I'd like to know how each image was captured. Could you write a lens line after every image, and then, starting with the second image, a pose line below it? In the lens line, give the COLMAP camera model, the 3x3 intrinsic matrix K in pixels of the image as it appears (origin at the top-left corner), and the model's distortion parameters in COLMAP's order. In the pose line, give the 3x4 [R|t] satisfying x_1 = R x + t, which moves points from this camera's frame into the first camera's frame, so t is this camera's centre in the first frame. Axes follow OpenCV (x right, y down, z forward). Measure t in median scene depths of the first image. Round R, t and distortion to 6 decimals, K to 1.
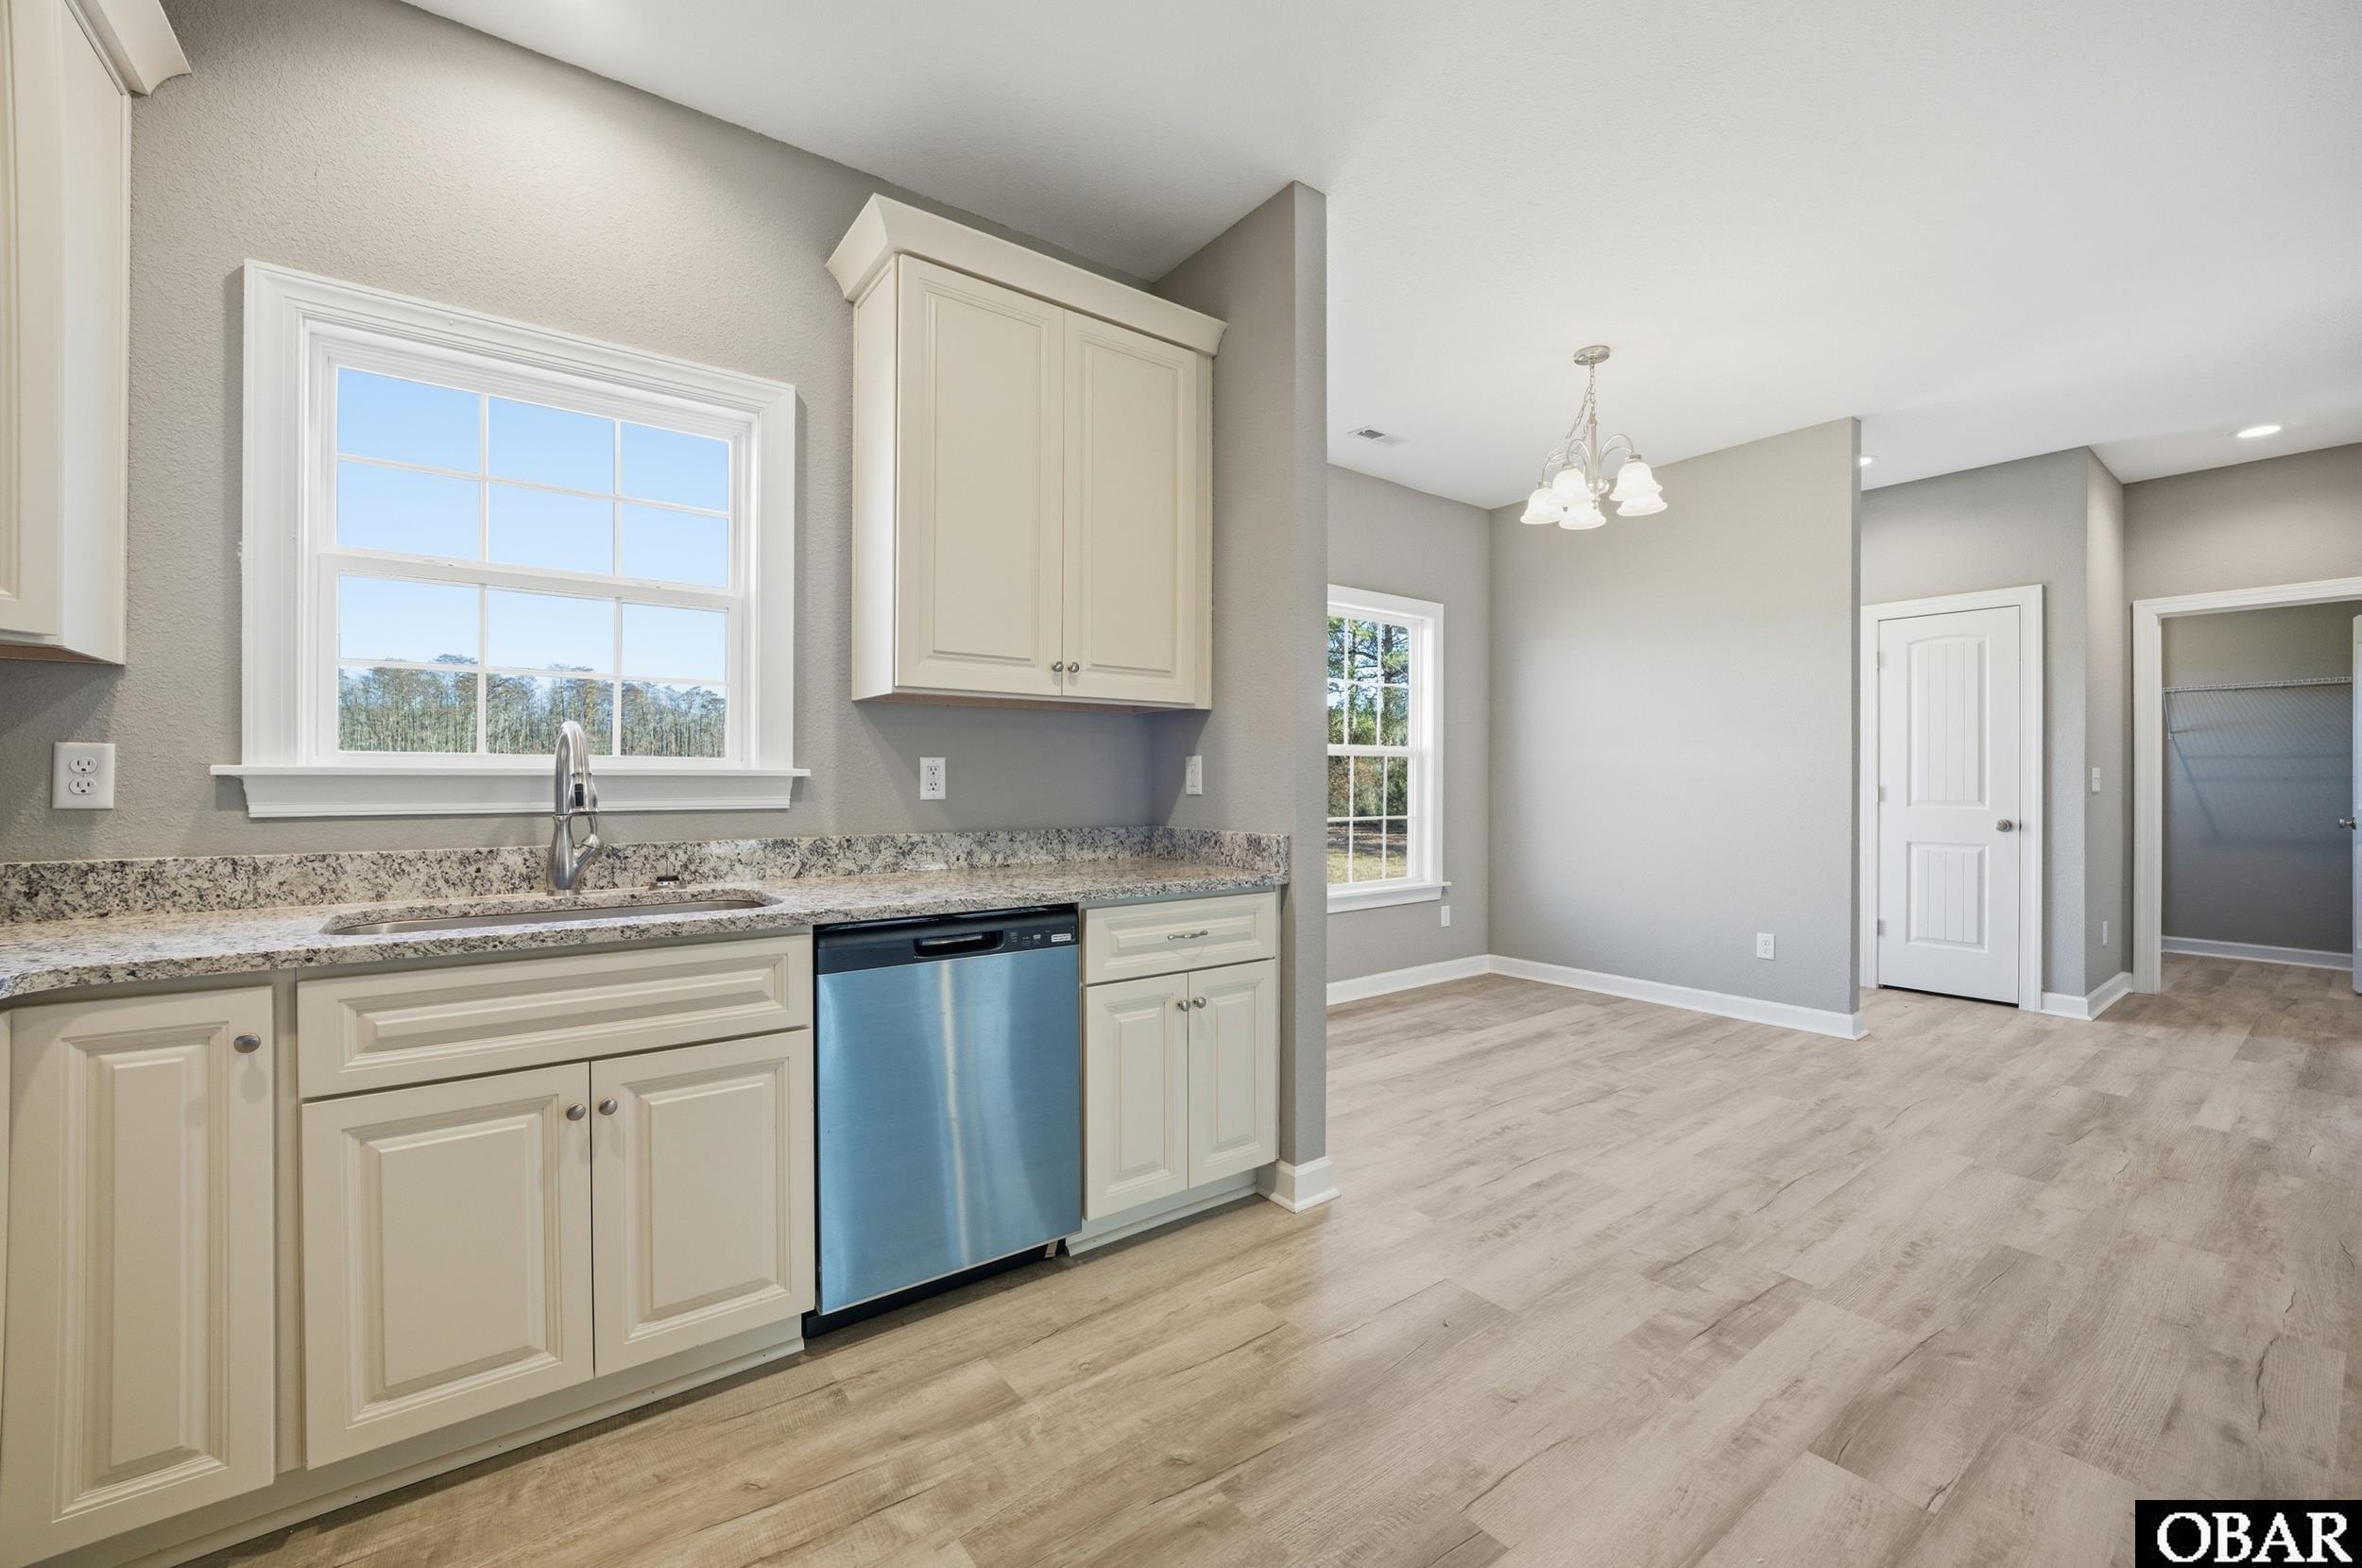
lens RADIAL K [[952.4, 0, 1173.2], [0, 952.4, 787.1], [0, 0, 1]] dist [-0.021528, 0.002935]
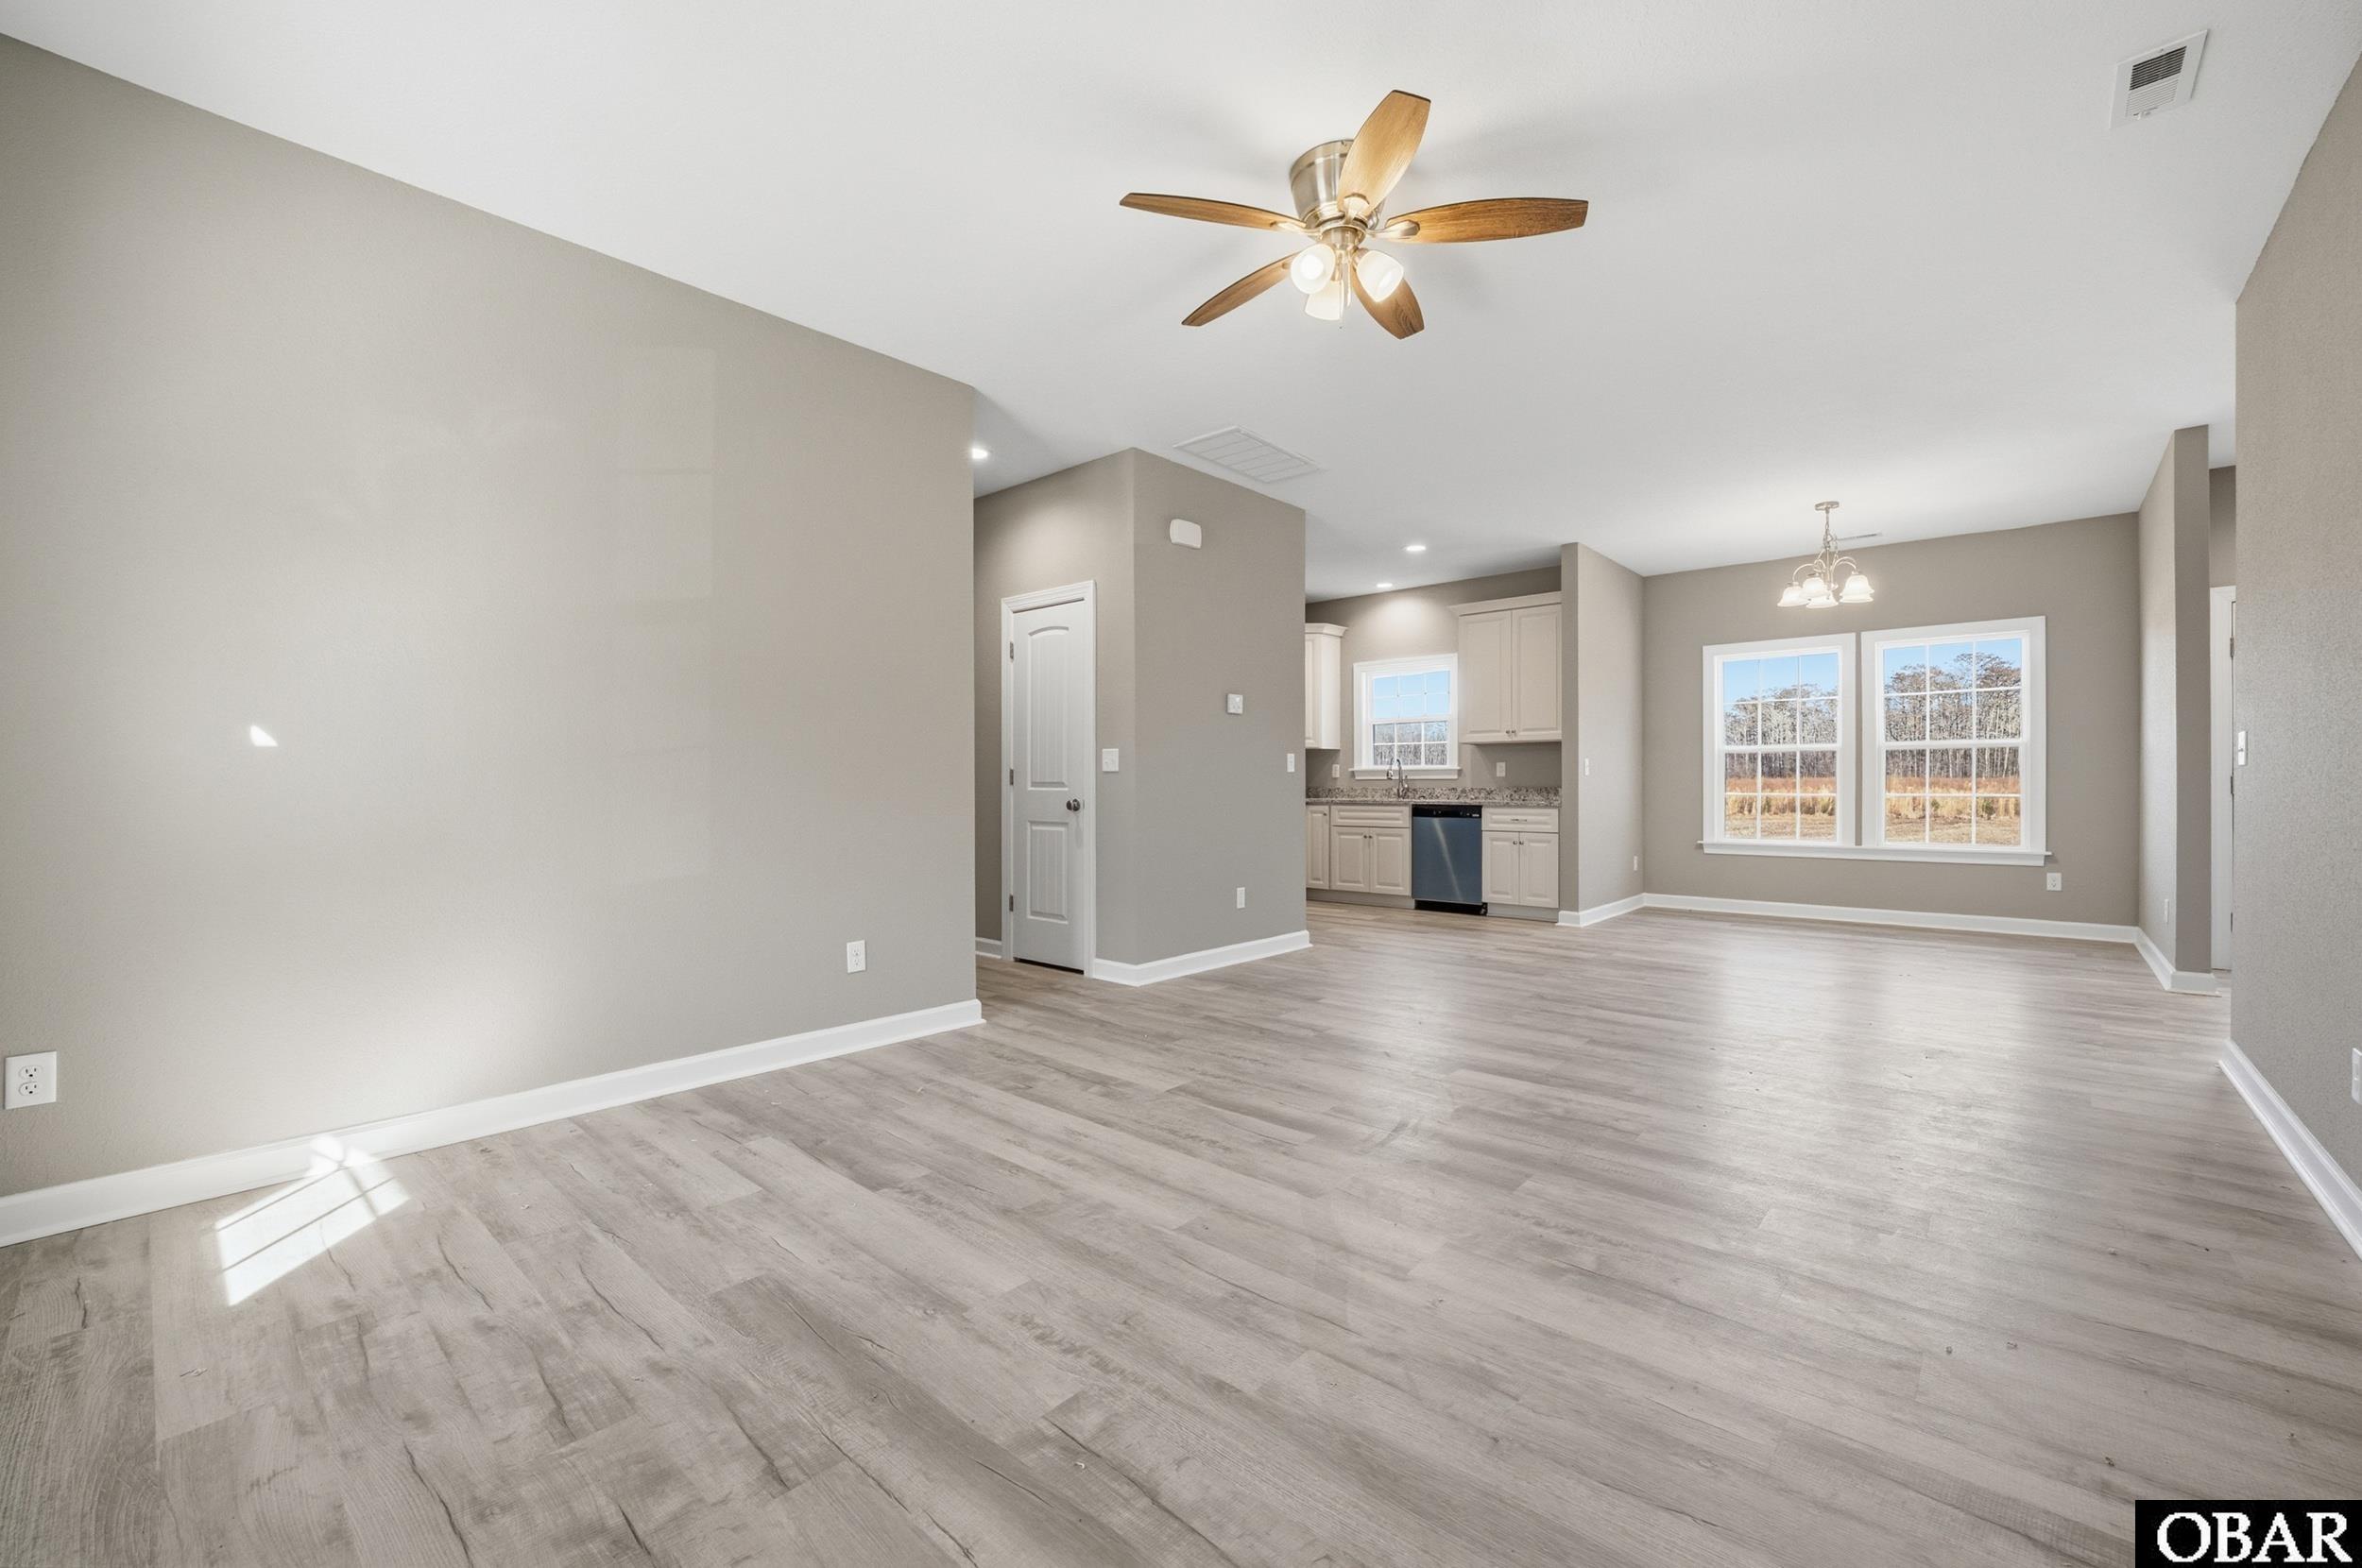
lens RADIAL K [[952.4, 0, 1173.2], [0, 952.4, 787.1], [0, 0, 1]] dist [-0.021528, 0.002935]
pose [[0.193247, 0.003070, -0.981145, 2.797545], [-0.004015, 0.999989, 0.002338, 0.048718], [0.981142, 0.003487, 0.193258, -0.670801]]
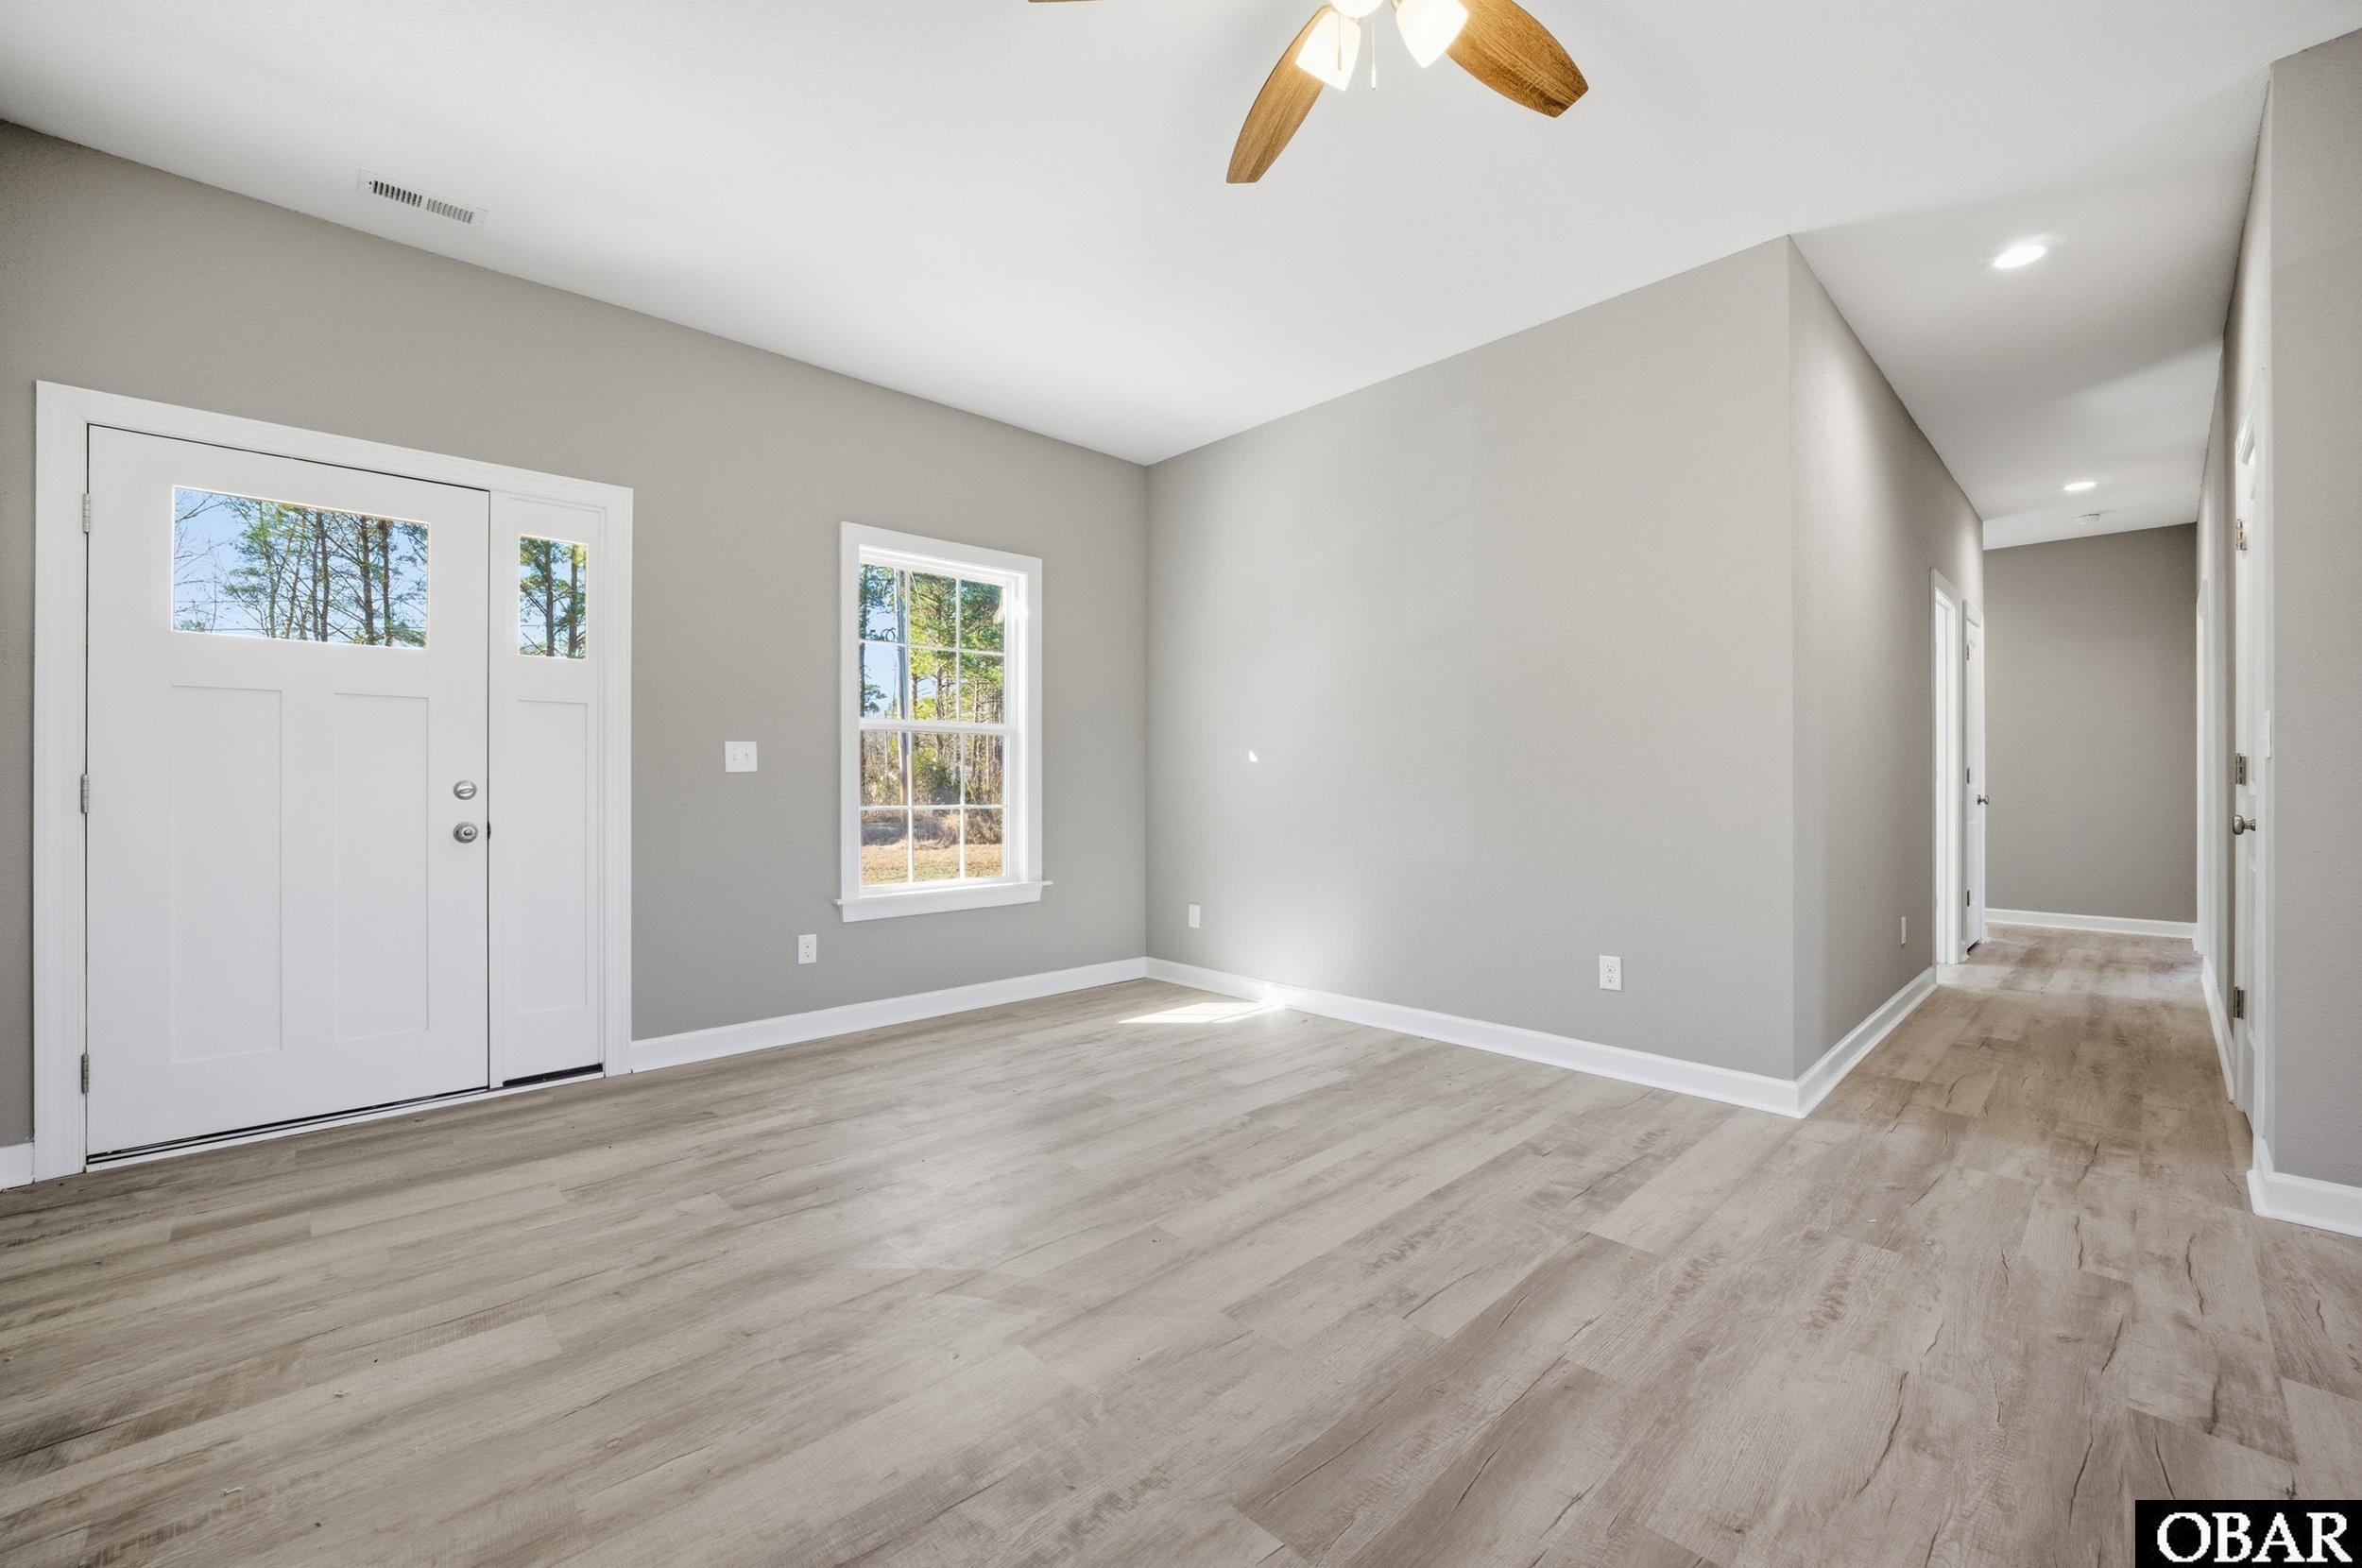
lens RADIAL K [[952.4, 0, 1173.2], [0, 952.4, 787.1], [0, 0, 1]] dist [-0.021528, 0.002935]
pose [[-0.993136, 0.002166, -0.116943, 1.964455], [0.000843, 0.999935, 0.011355, 0.040191], [0.116960, 0.011178, -0.993074, 0.458372]]
